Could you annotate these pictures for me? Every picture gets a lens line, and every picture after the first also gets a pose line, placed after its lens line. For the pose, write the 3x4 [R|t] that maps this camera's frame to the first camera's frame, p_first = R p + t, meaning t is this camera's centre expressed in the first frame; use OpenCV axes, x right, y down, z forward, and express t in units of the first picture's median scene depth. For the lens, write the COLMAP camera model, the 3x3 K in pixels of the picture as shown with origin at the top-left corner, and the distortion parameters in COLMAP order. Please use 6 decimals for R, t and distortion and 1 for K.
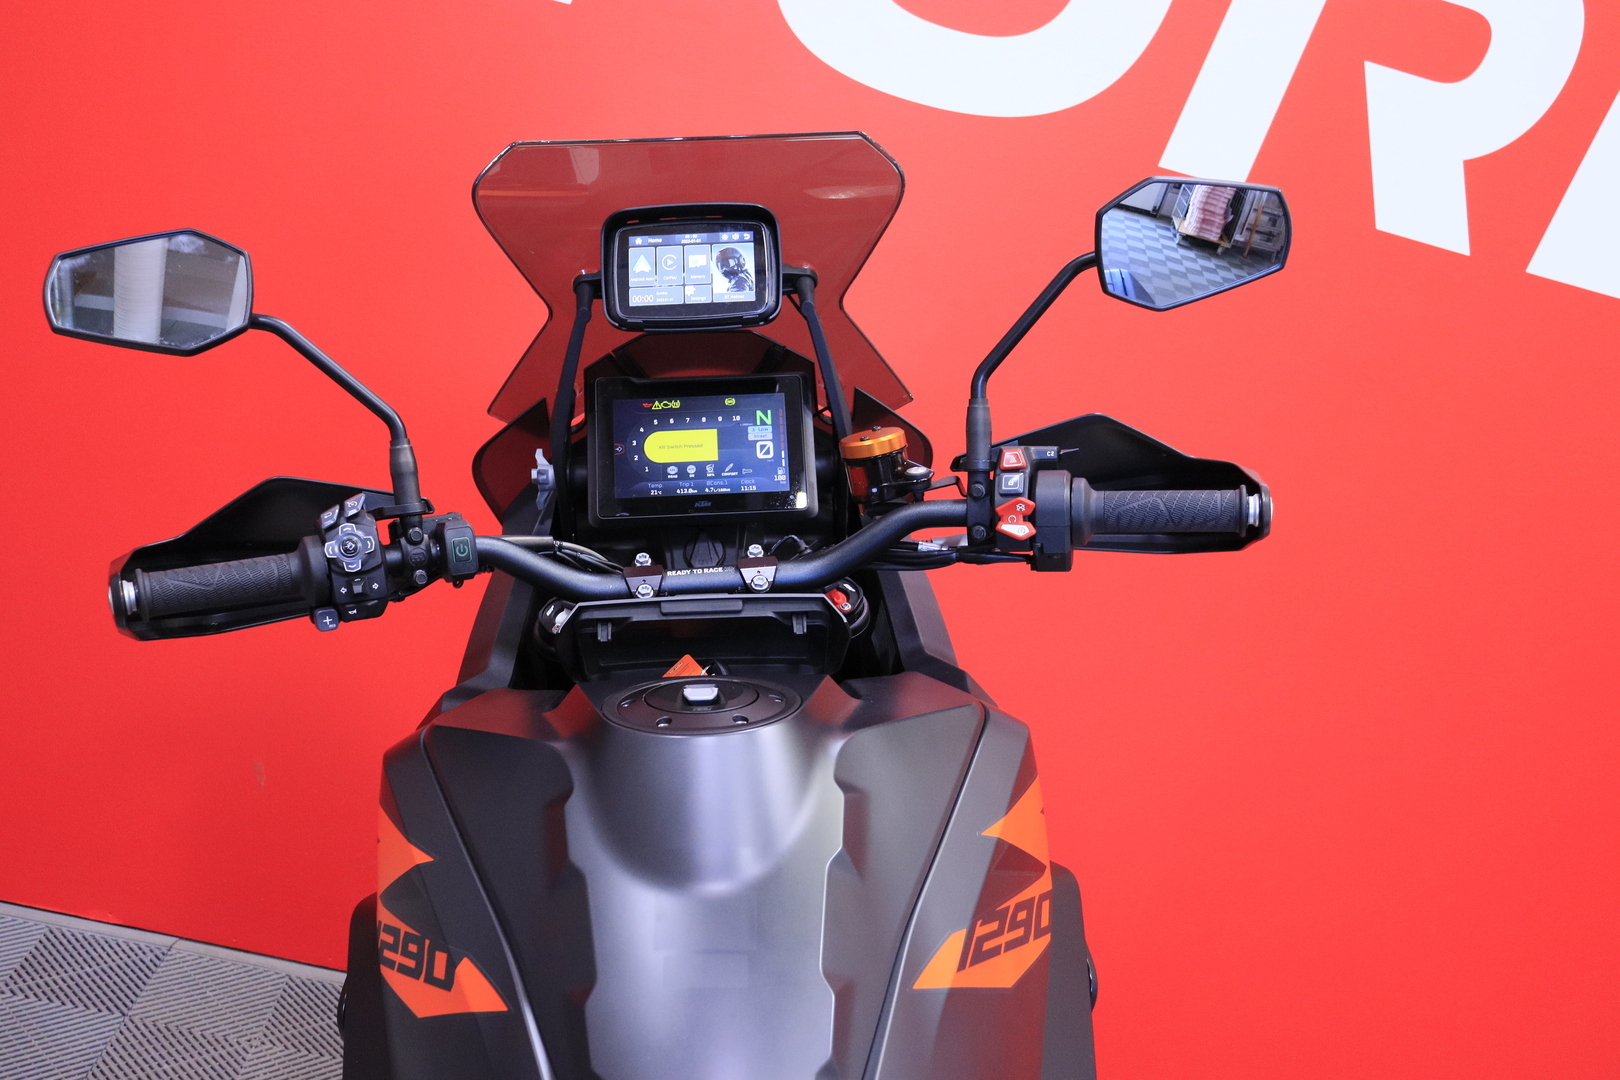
lens RADIAL K [[1660.3, 0, 807.6], [0, 1660.3, 539.9], [0, 0, 1]] dist [-0.004159, 0.000000]
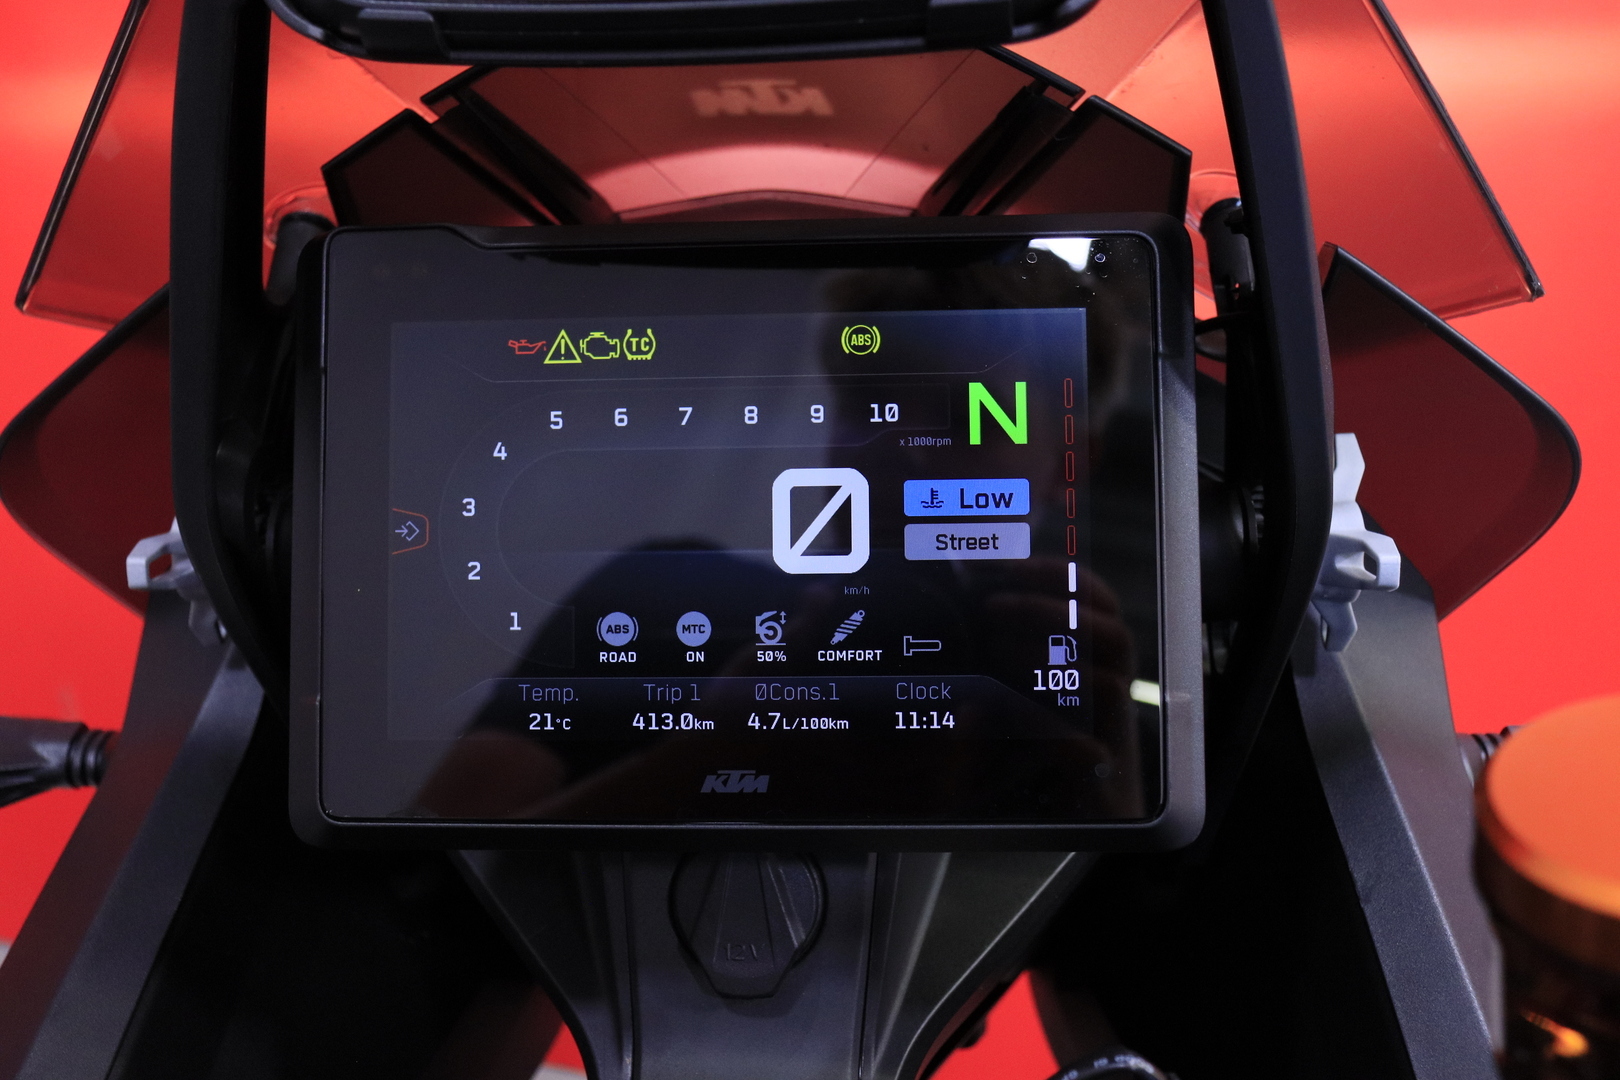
lens RADIAL K [[1784.8, 0, 813.6], [0, 1784.8, 539.4], [0, 0, 1]] dist [-0.028214, 0.000000]
pose [[0.996334, 0.040381, -0.075416, -0.032896], [-0.023237, 0.976181, 0.215709, -0.112301], [0.082330, -0.213166, 0.973541, 0.745493]]
